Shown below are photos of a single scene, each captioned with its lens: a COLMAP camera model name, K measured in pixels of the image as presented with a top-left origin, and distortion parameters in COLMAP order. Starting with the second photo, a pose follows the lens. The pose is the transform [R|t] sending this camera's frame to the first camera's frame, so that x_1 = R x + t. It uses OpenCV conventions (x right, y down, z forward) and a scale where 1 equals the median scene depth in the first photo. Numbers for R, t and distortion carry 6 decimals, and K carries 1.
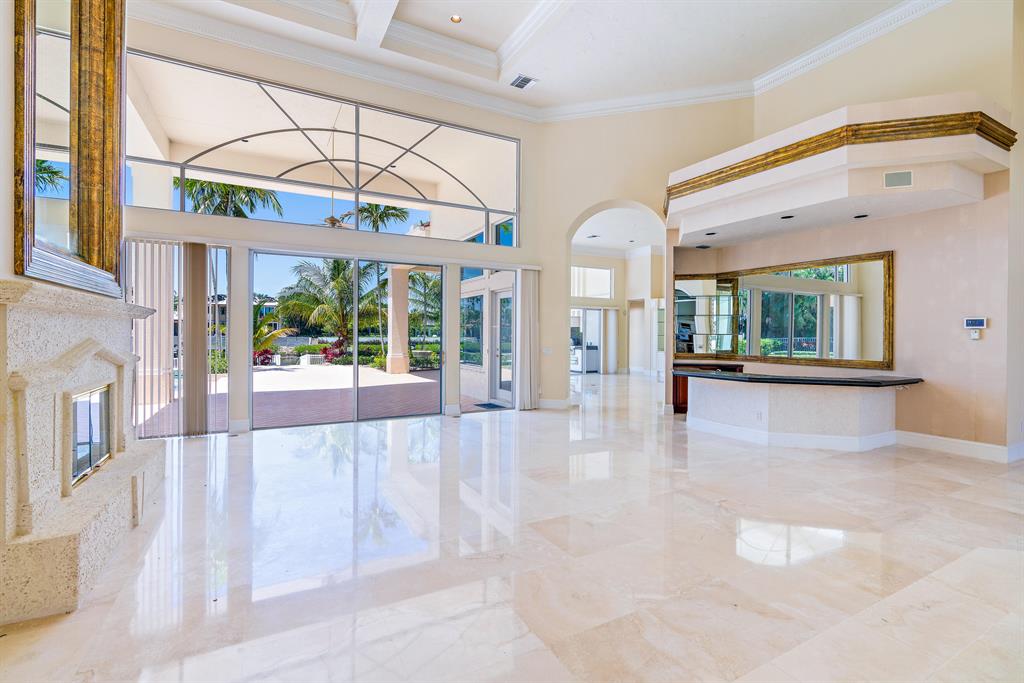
lens RADIAL K [[468.8, 0, 517.5], [0, 468.8, 334.6], [0, 0, 1]] dist [-0.011166, 0.002636]
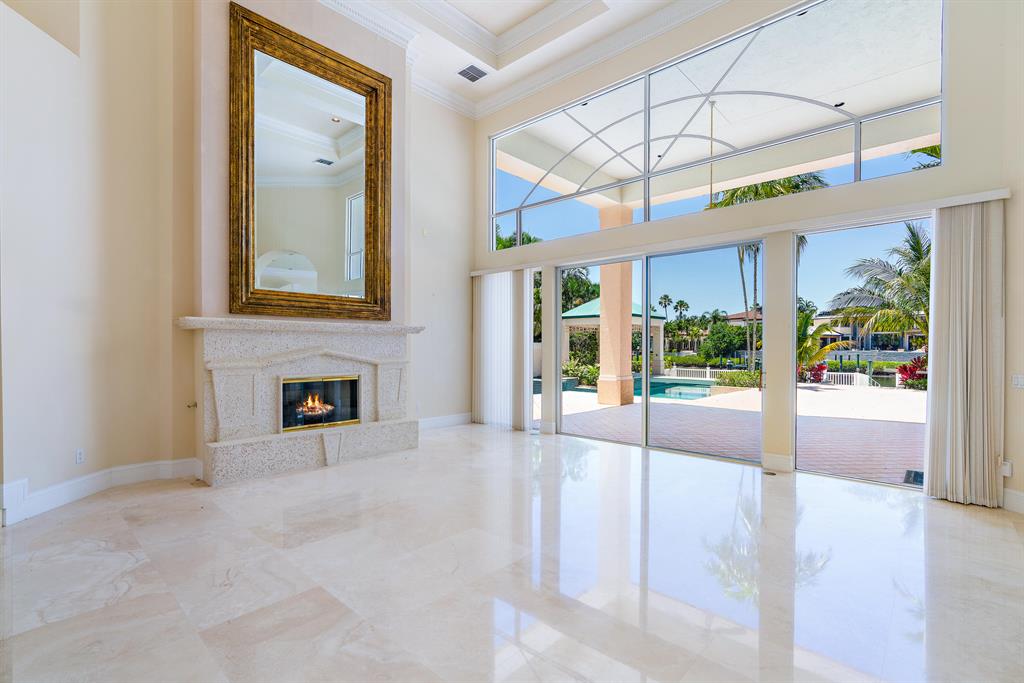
lens RADIAL K [[468.8, 0, 508.2], [0, 468.8, 348.7], [0, 0, 1]] dist [-0.011166, 0.002636]
pose [[0.299639, -0.004547, -0.954042, 0.391975], [0.001003, 0.999990, -0.004451, 0.011872], [0.954052, 0.000377, 0.299640, 0.500117]]
